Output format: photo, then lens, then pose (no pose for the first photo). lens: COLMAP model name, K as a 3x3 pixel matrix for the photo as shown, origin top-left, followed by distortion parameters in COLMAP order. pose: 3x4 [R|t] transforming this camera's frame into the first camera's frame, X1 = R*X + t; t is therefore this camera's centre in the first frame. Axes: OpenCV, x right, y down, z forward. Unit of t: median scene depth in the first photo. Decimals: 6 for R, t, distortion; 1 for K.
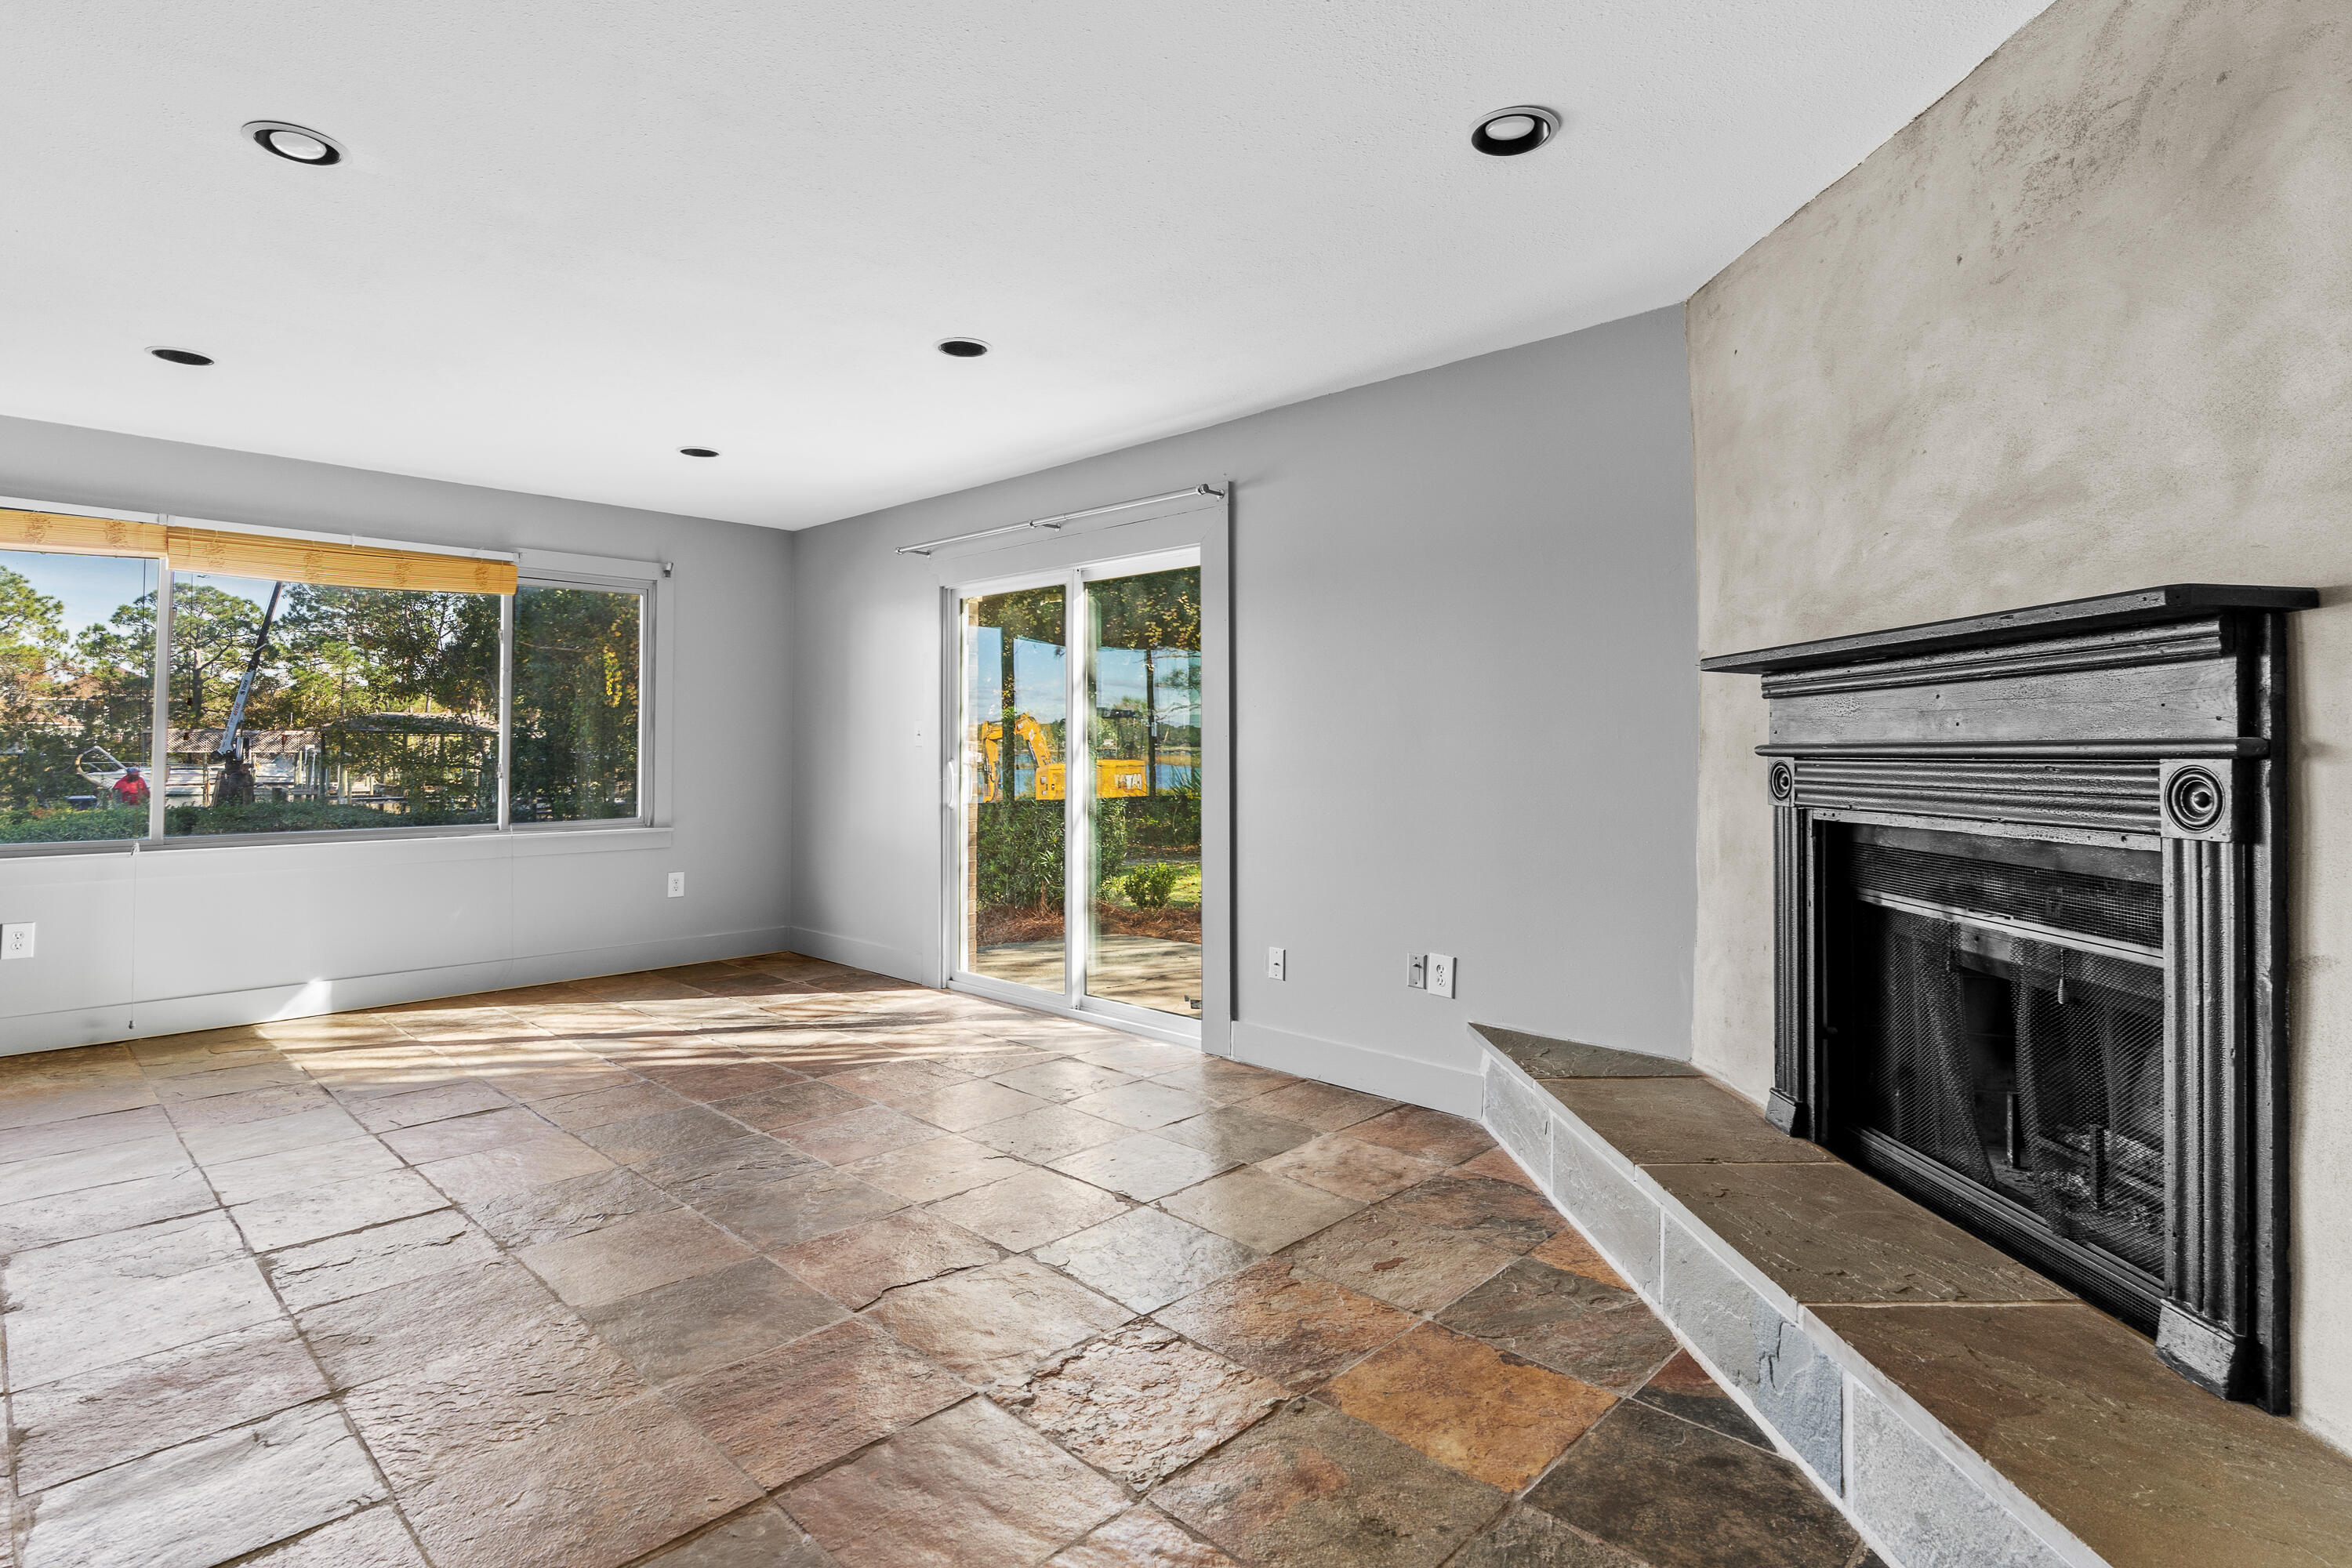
lens RADIAL K [[1154.7, 0, 1142.3], [0, 1154.7, 715.4], [0, 0, 1]] dist [-0.008180, 0.005746]
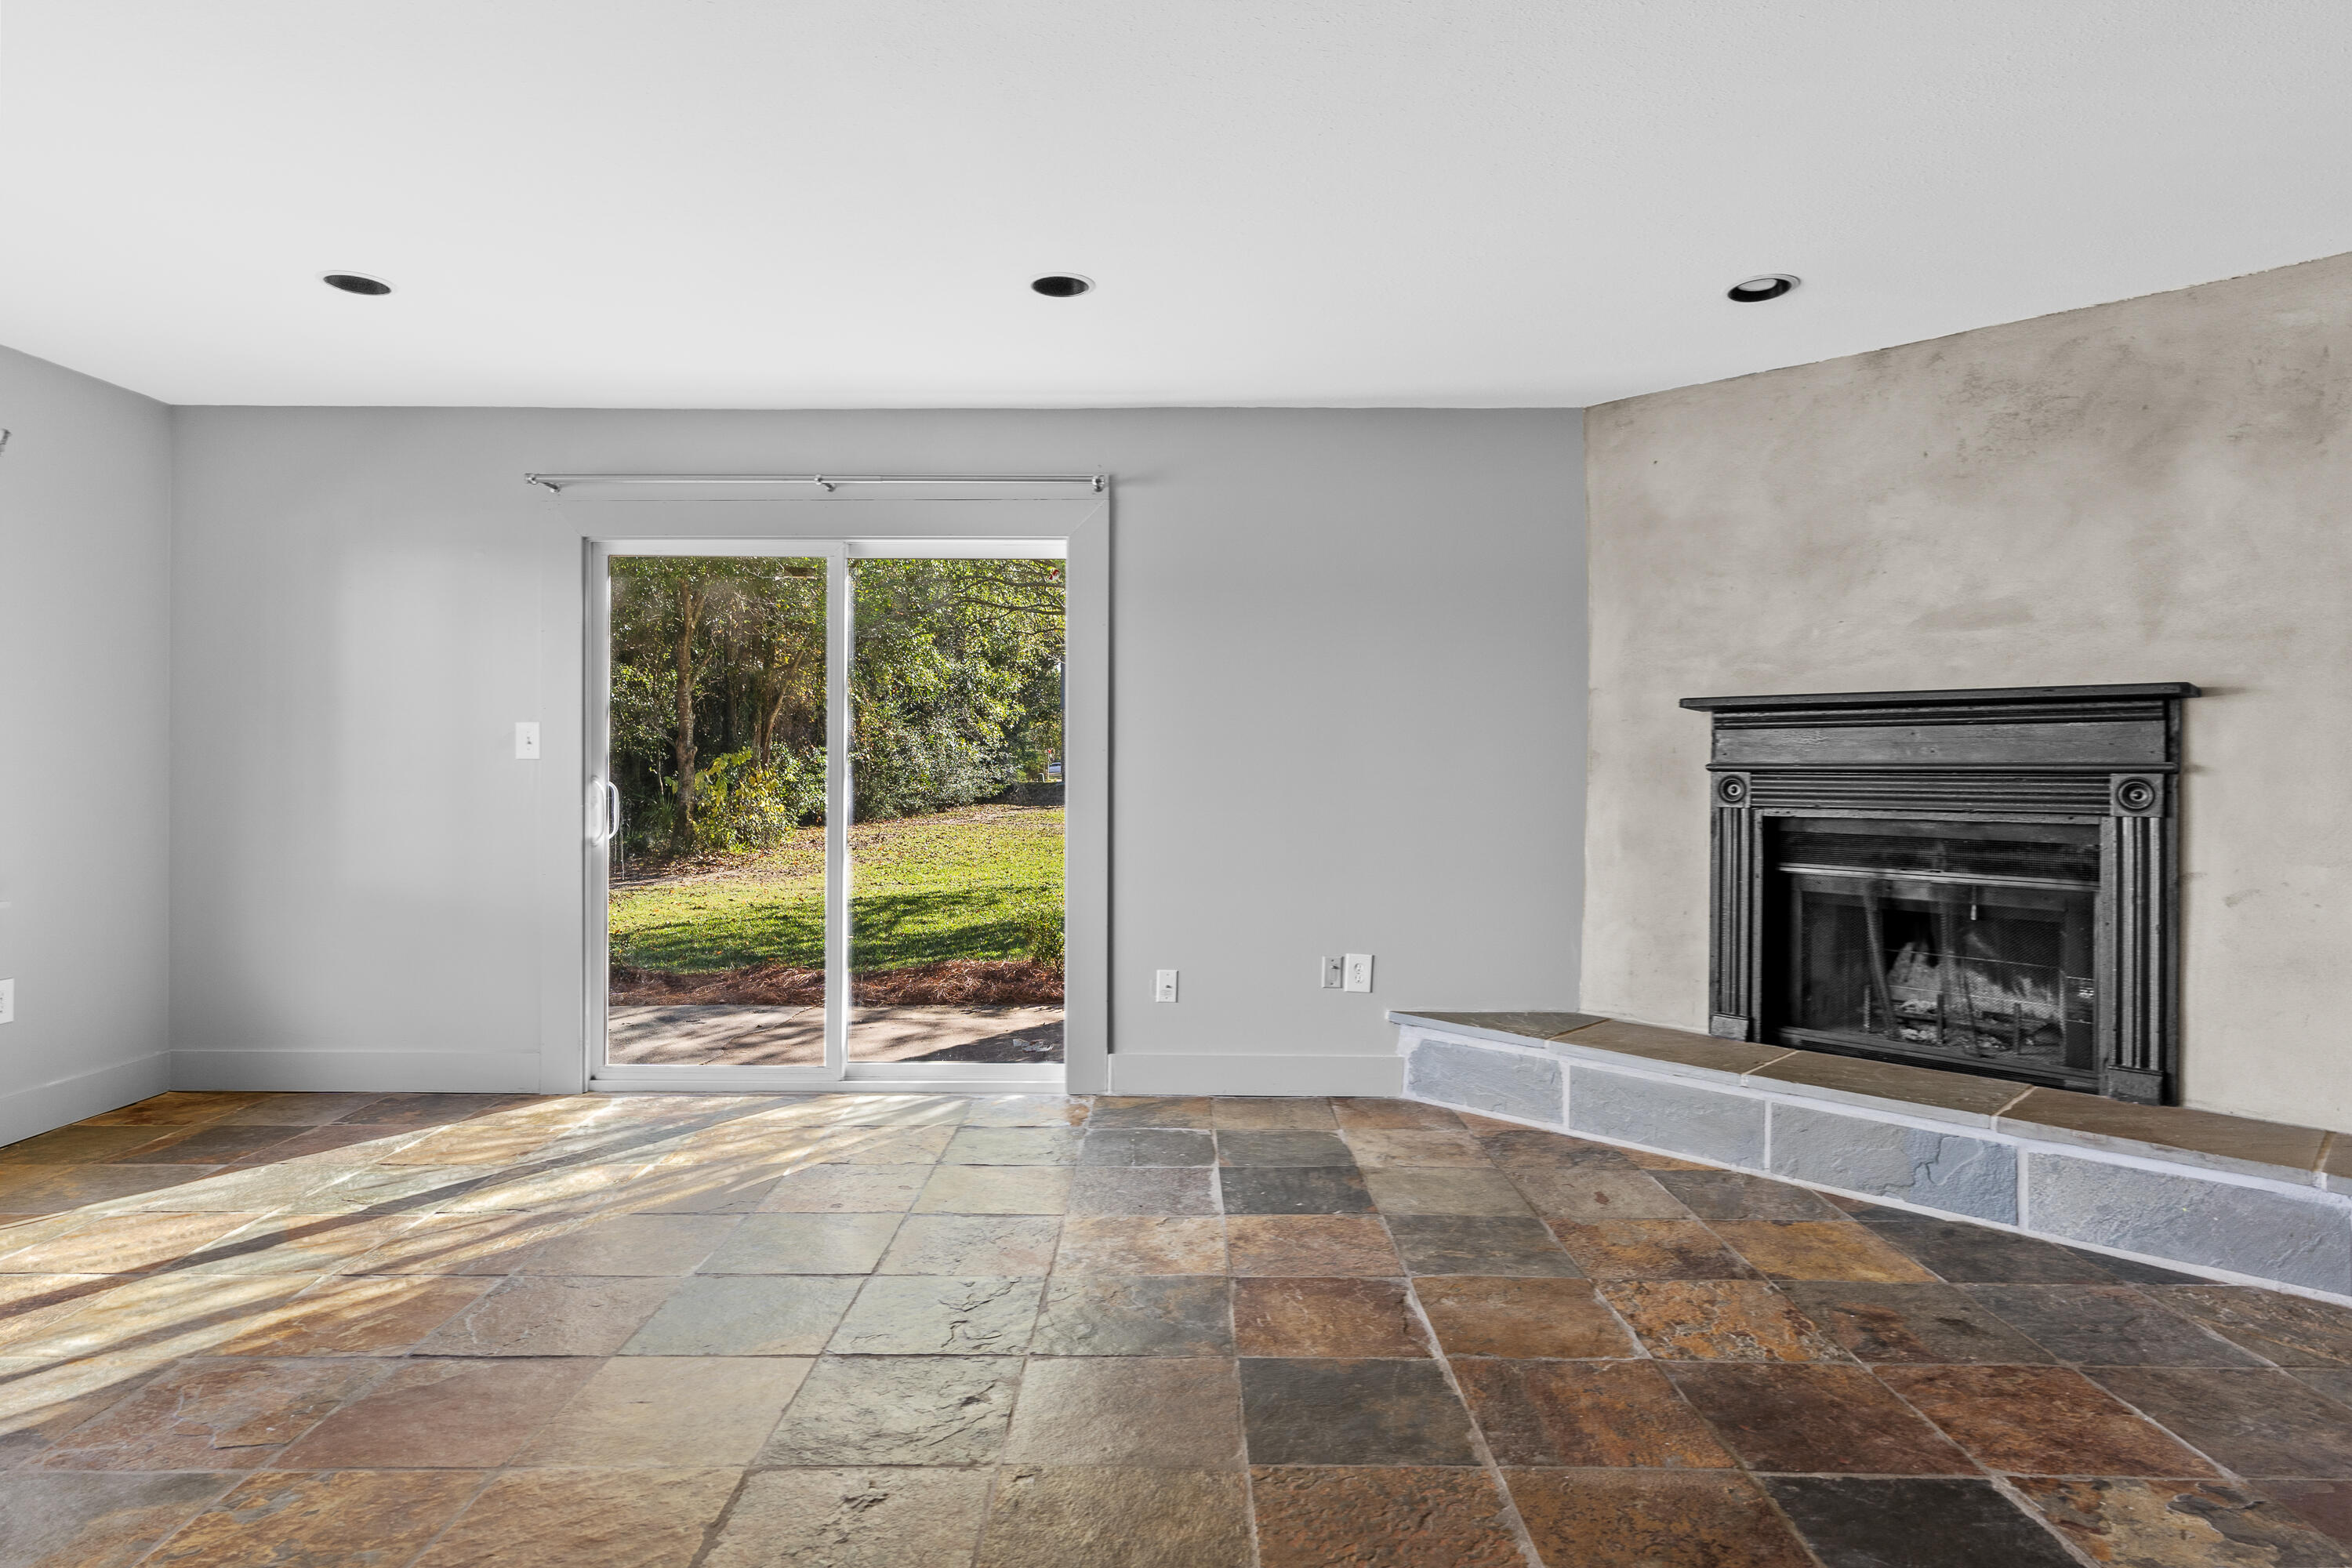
lens RADIAL K [[1303.3, 0, 1163.8], [0, 1303.3, 763.2], [0, 0, 1]] dist [0.000585, 0.001399]
pose [[0.719400, 0.002461, 0.694592, -0.998233], [-0.023370, 0.999513, 0.020663, 0.008507], [-0.694203, -0.031097, 0.719107, 0.340552]]
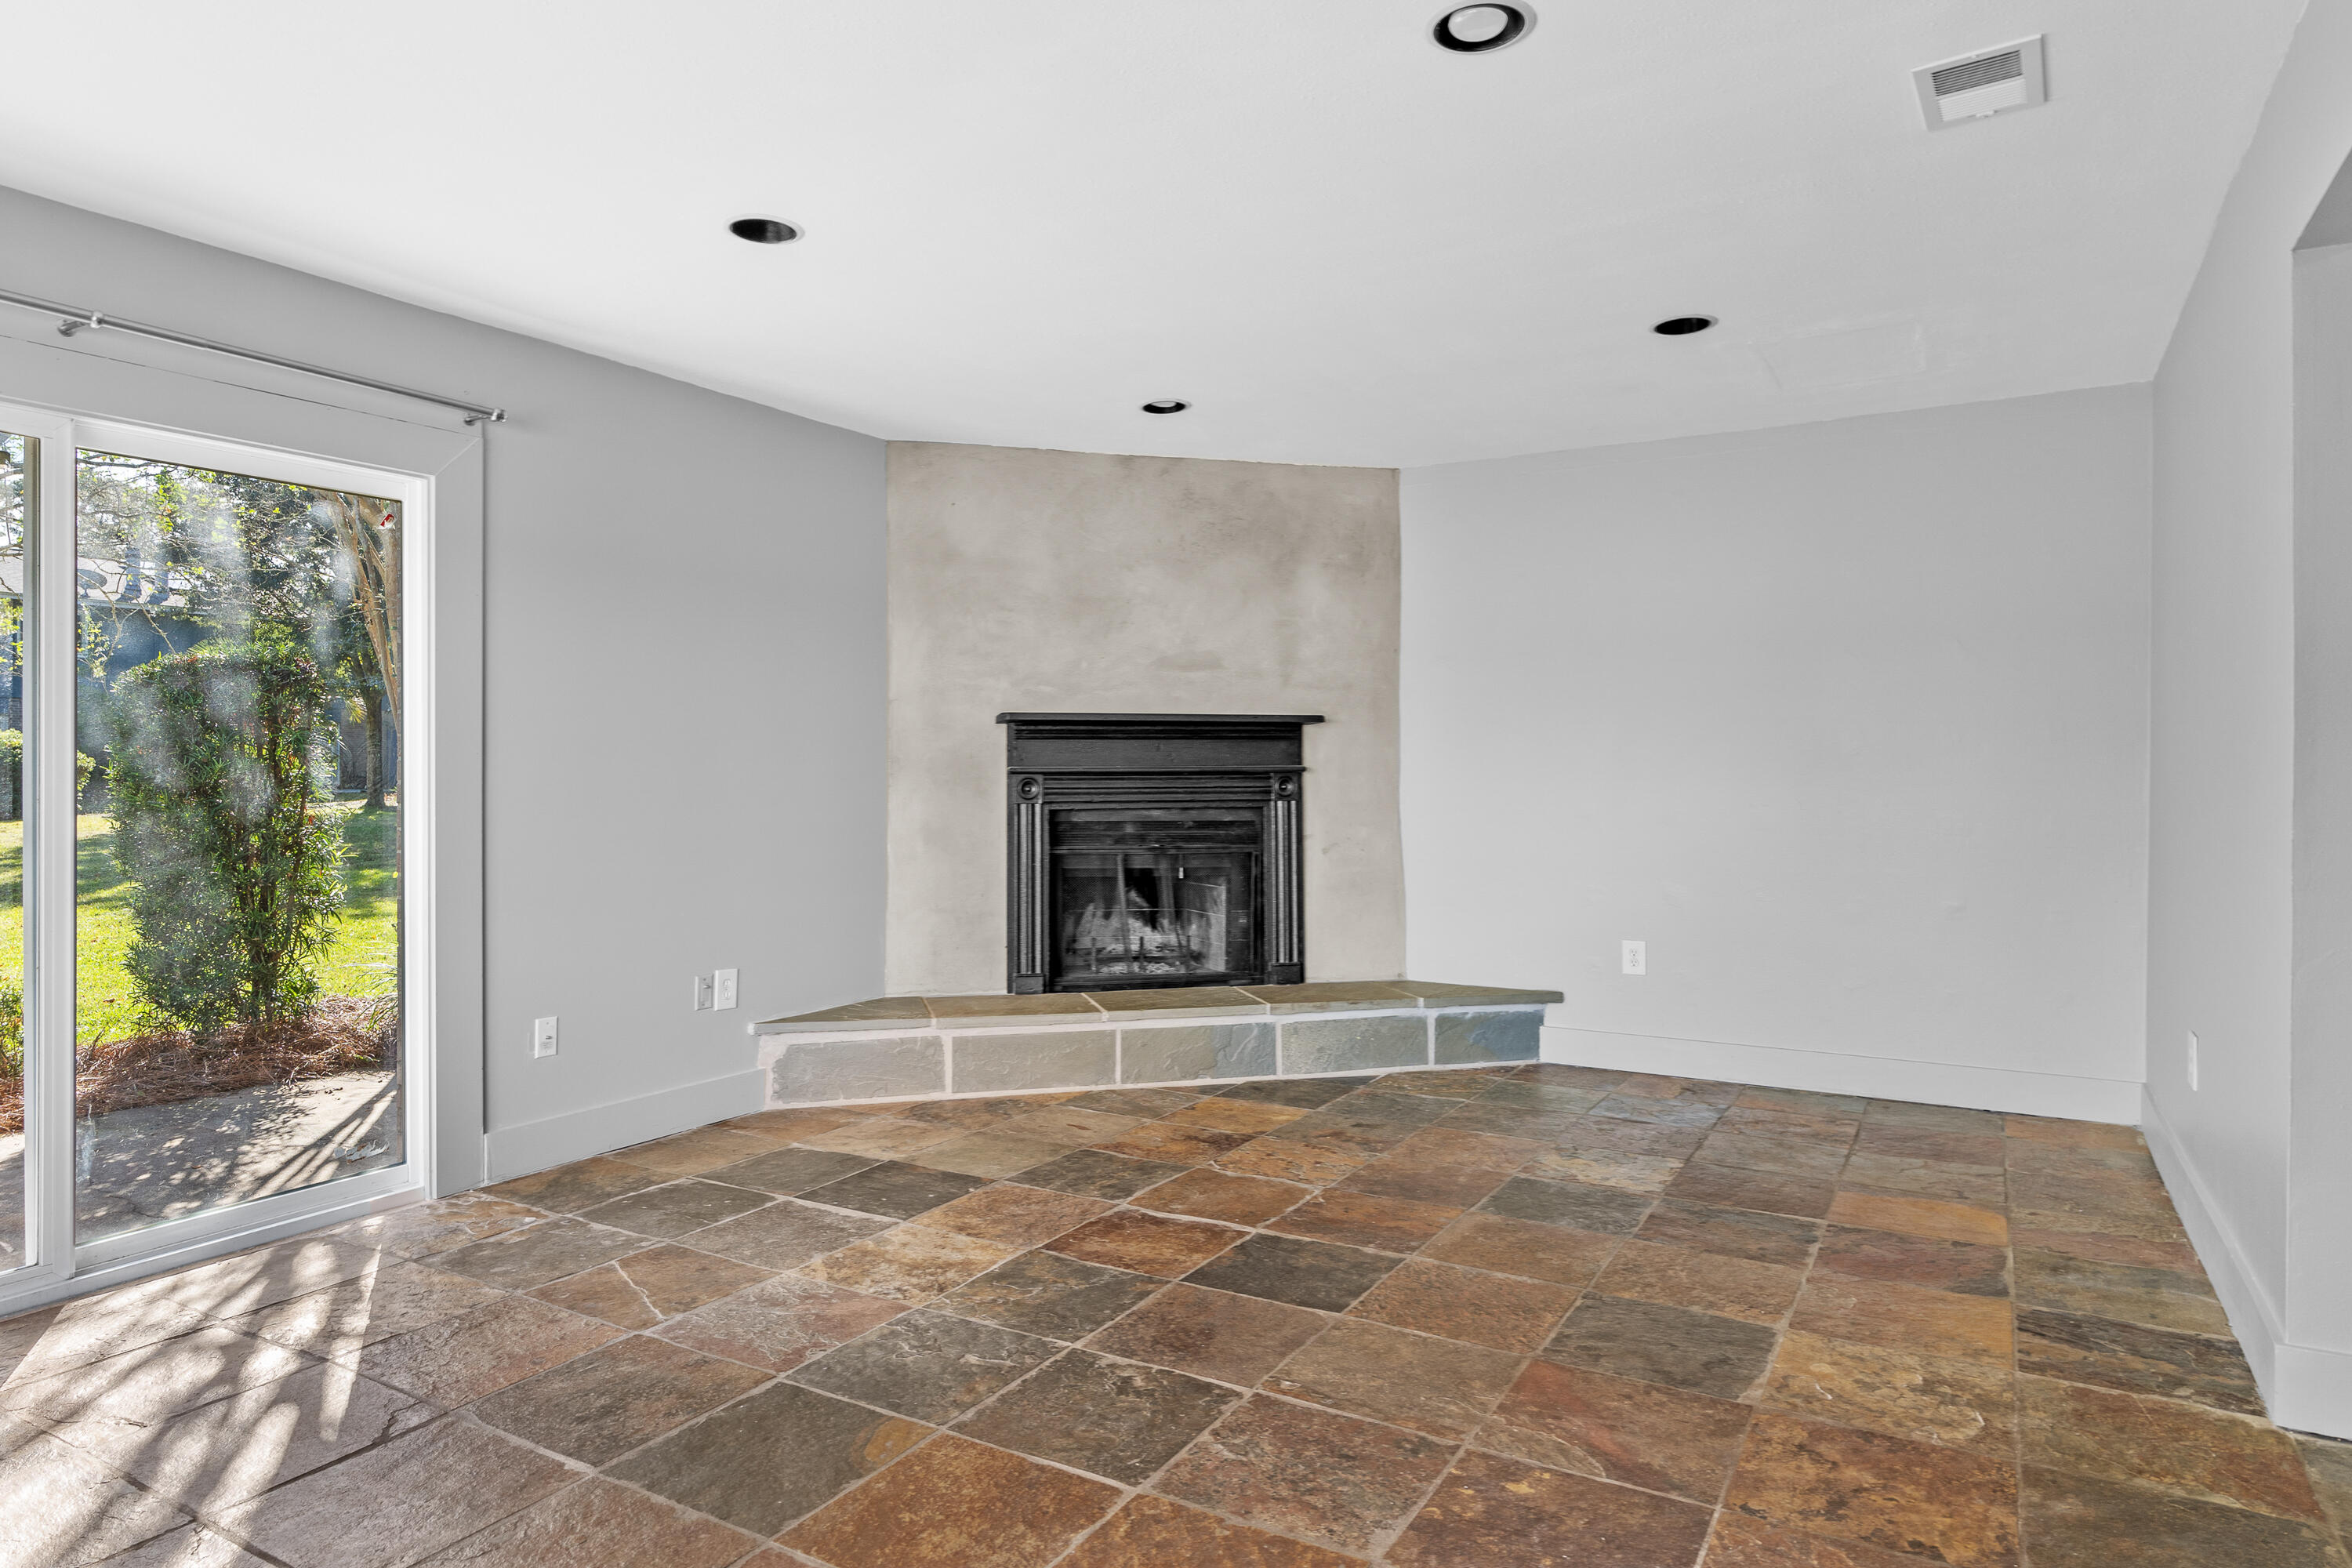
lens RADIAL K [[1394.8, 0, 1152.0], [0, 1394.8, 782.9], [0, 0, 1]] dist [-0.000974, 0.007208]
pose [[-0.226429, -0.009916, 0.973977, -1.431340], [-0.026112, 0.999651, 0.004107, 0.033971], [-0.973678, -0.024503, -0.226609, 1.254040]]
